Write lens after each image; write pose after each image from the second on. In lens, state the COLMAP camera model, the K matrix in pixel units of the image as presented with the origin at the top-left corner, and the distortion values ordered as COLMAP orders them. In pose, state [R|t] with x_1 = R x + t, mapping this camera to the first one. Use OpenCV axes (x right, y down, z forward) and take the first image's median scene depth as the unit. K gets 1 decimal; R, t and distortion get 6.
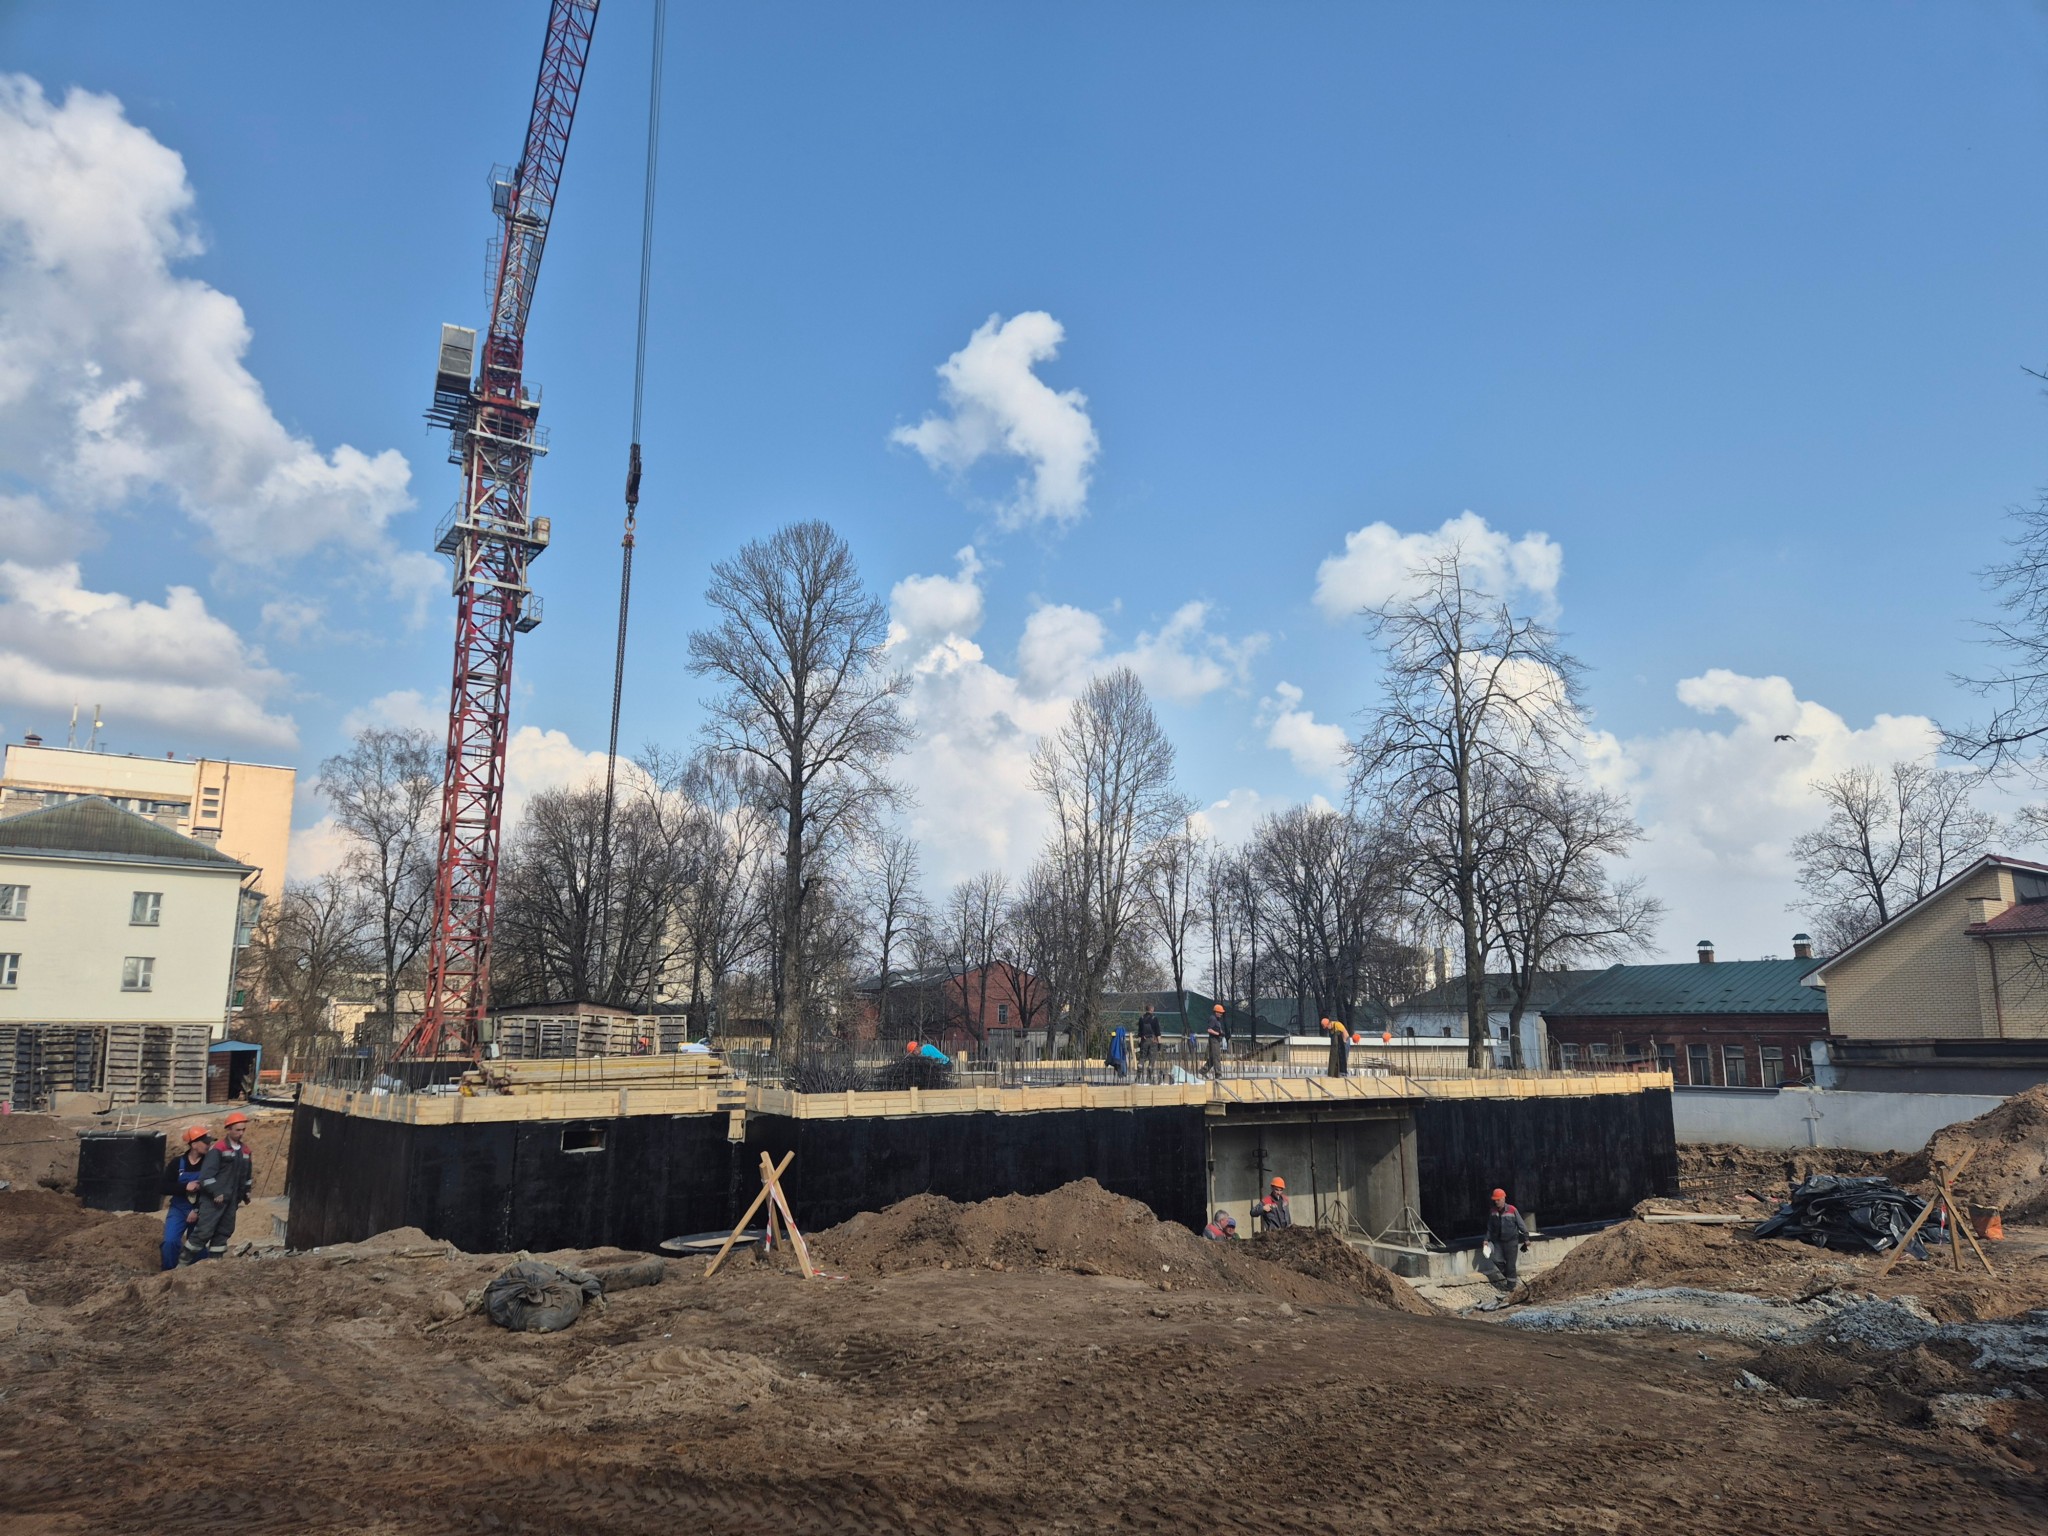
lens RADIAL K [[1352.7, 0, 1015.9], [0, 1352.7, 762.4], [0, 0, 1]] dist [0.091991, -0.070427]
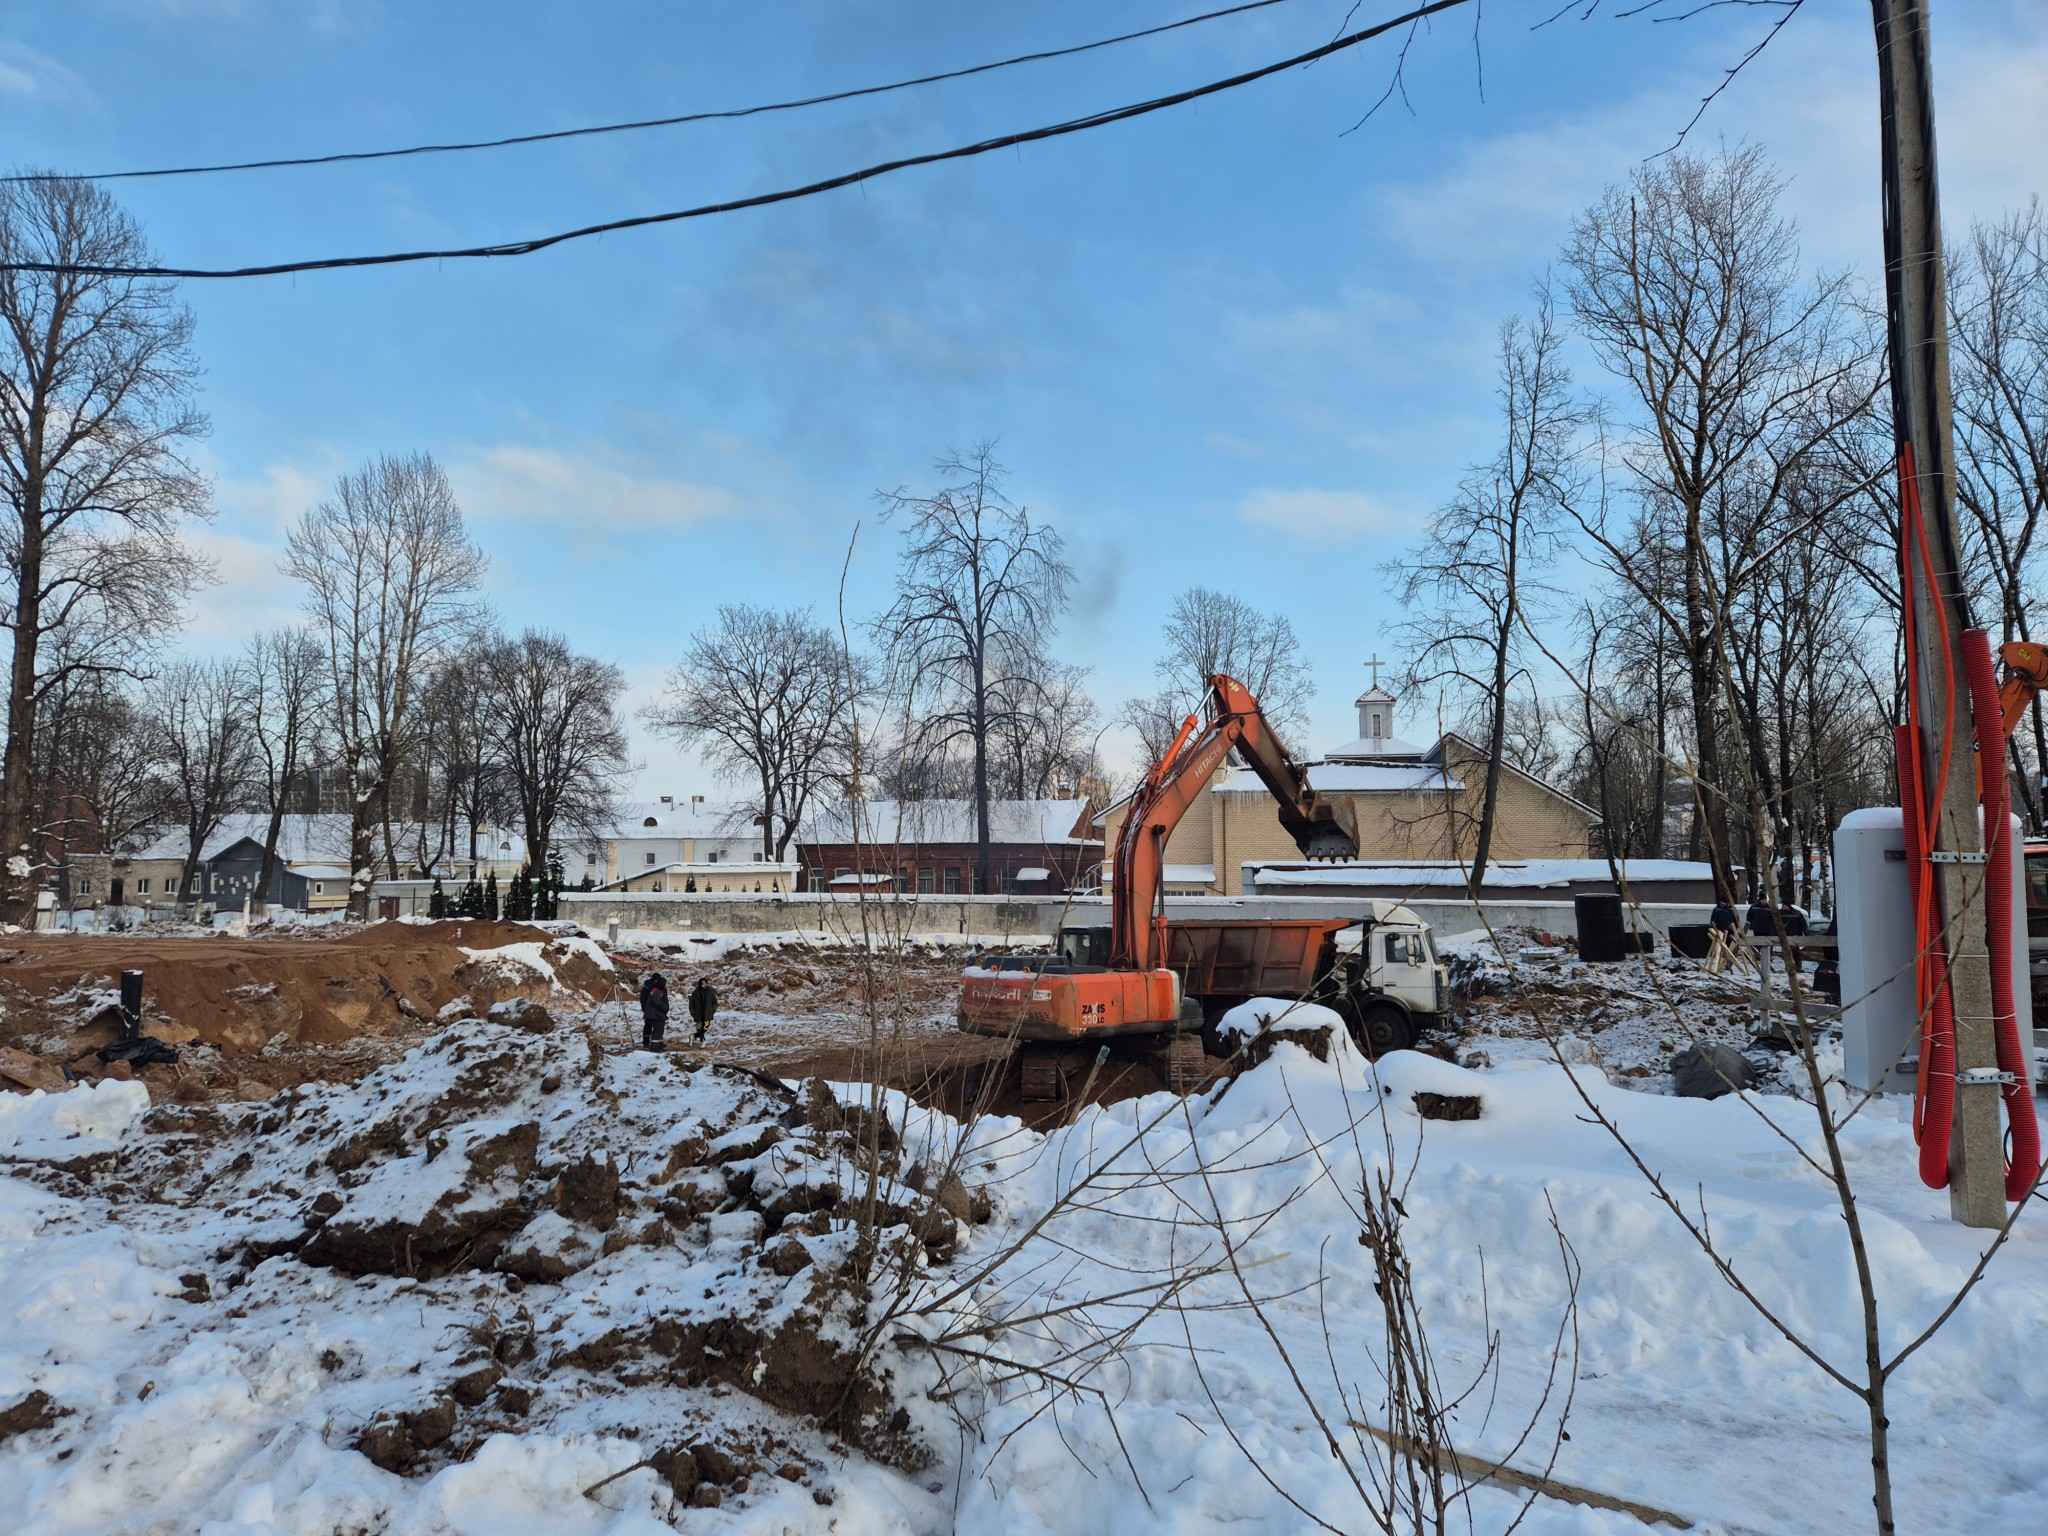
lens RADIAL K [[1352.7, 0, 1015.9], [0, 1352.7, 762.4], [0, 0, 1]] dist [0.091991, -0.070427]
pose [[0.710917, 0.050018, 0.701495, -0.292466], [-0.139039, 0.987776, 0.070476, 0.011377], [-0.689395, -0.147638, 0.709181, 0.074824]]
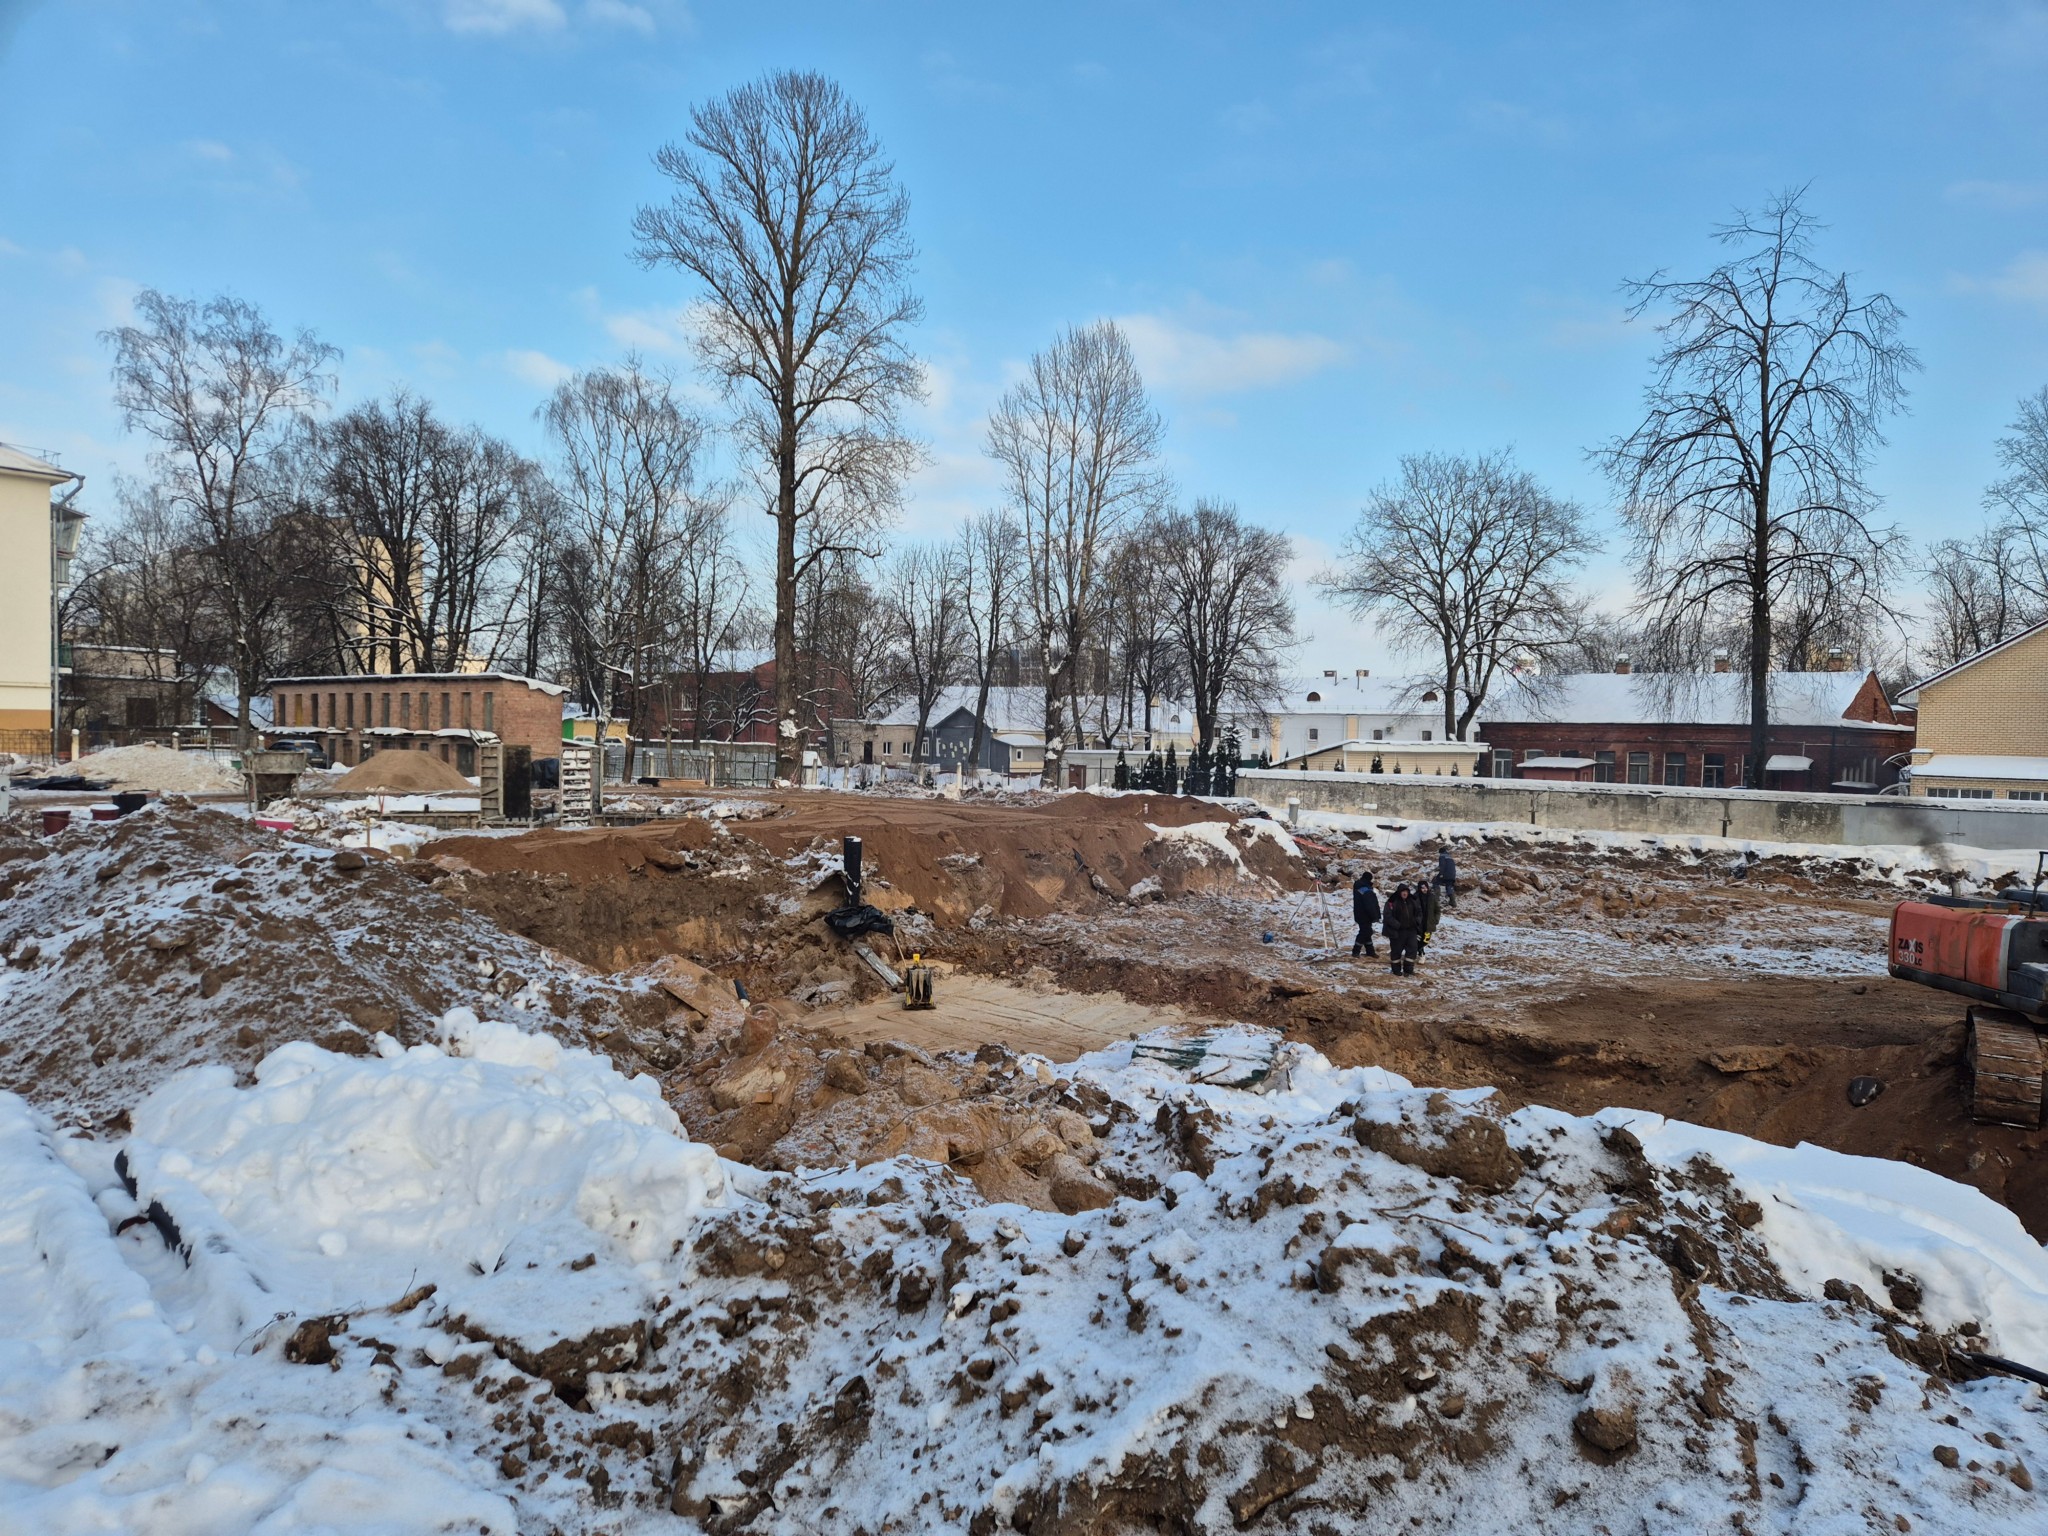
lens RADIAL K [[1345.0, 0, 1031.7], [0, 1345.0, 791.7], [0, 0, 1]] dist [0.085012, -0.070436]
pose [[0.948515, 0.005172, 0.316690, -0.267262], [-0.082958, 0.969018, 0.232642, 0.025826], [-0.305675, -0.246936, 0.919557, 0.147924]]
